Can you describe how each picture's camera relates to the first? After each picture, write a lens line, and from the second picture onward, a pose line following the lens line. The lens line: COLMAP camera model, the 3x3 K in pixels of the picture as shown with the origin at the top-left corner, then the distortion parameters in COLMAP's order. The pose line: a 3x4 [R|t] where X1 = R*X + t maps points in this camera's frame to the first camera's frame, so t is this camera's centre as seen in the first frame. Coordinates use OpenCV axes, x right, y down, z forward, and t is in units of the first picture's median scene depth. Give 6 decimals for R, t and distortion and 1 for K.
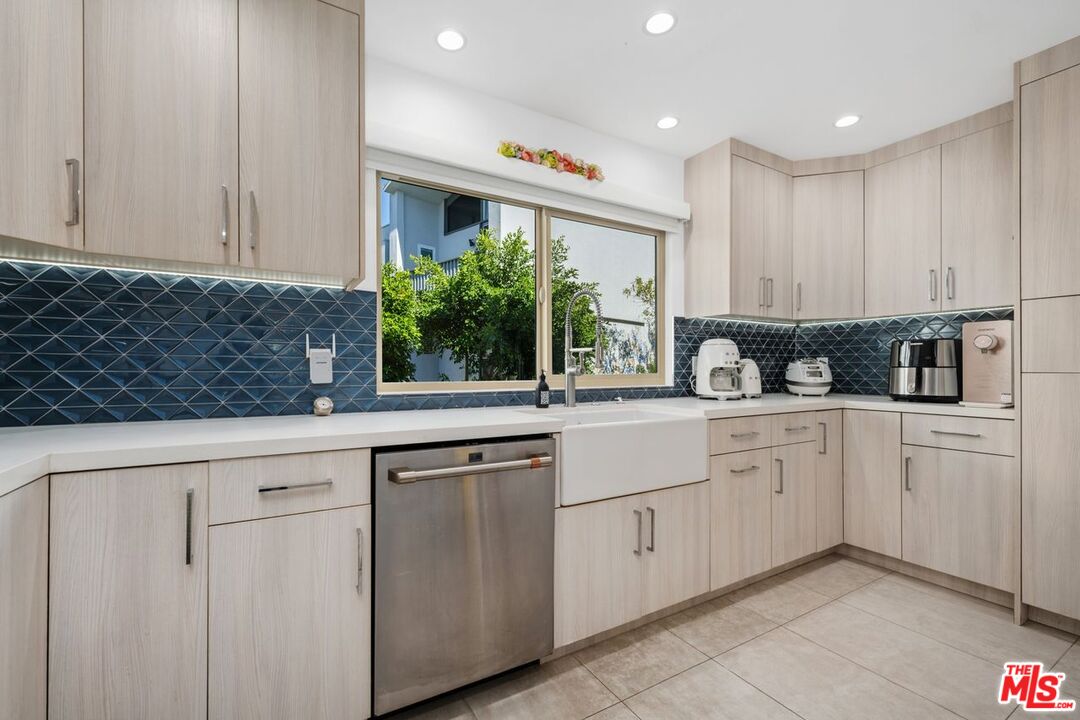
lens RADIAL K [[461.1, 0, 539.0], [0, 461.1, 365.8], [0, 0, 1]] dist [-0.000148, 0.000019]
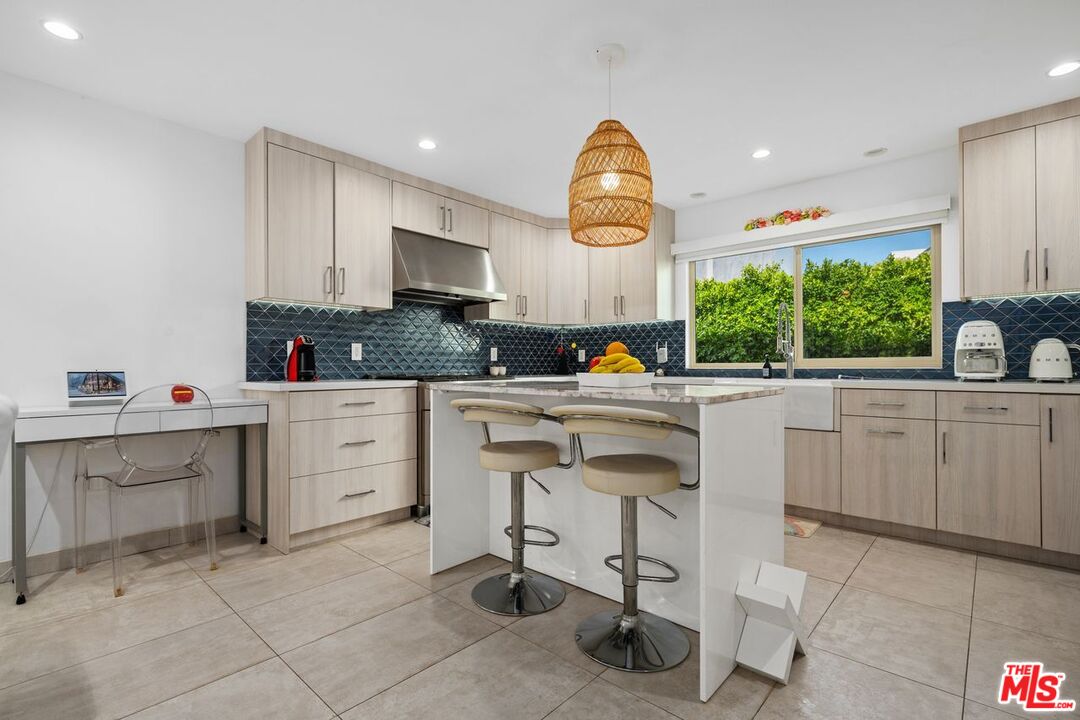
lens RADIAL K [[503.8, 0, 540.0], [0, 503.8, 360.0], [0, 0, 1]] dist [0.002091, 0.000185]
pose [[0.296450, -0.013366, -0.954955, 1.197939], [0.008418, 0.999900, -0.011381, 0.032170], [0.955011, -0.004665, 0.296533, -0.231860]]
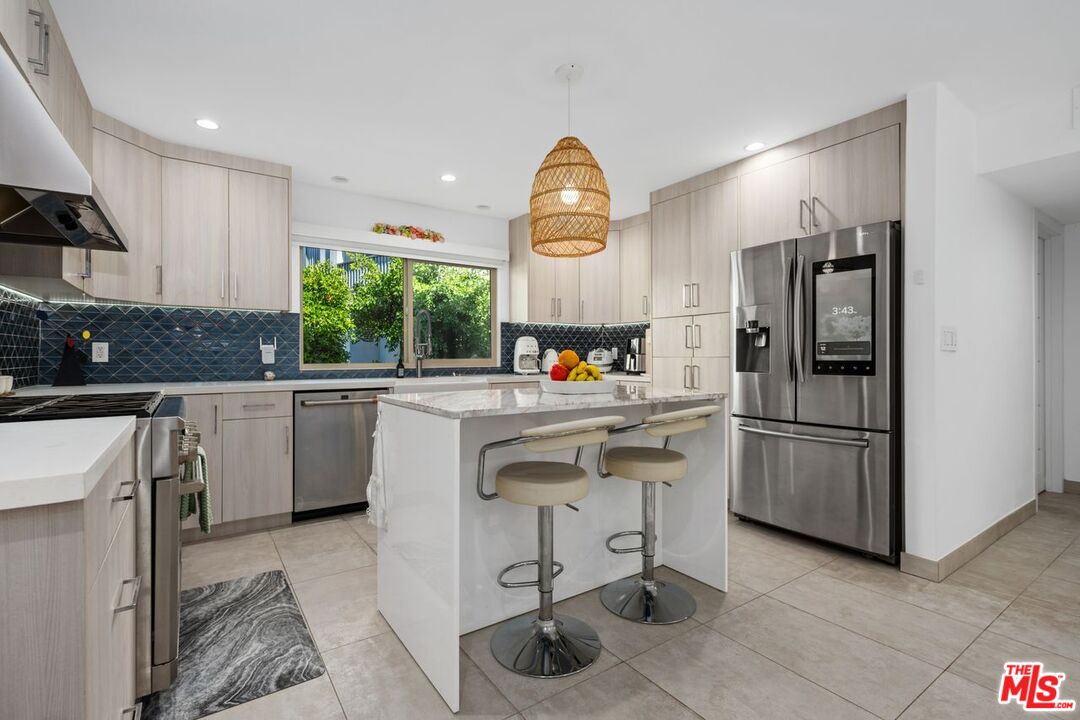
lens RADIAL K [[492.4, 0, 534.9], [0, 492.4, 353.2], [0, 0, 1]] dist [-0.000123, -0.000010]
pose [[0.997587, -0.001956, 0.069397, 0.314110], [0.001960, 0.999998, 0.000009, -0.001311], [-0.069396, 0.000127, 0.997589, -0.717052]]
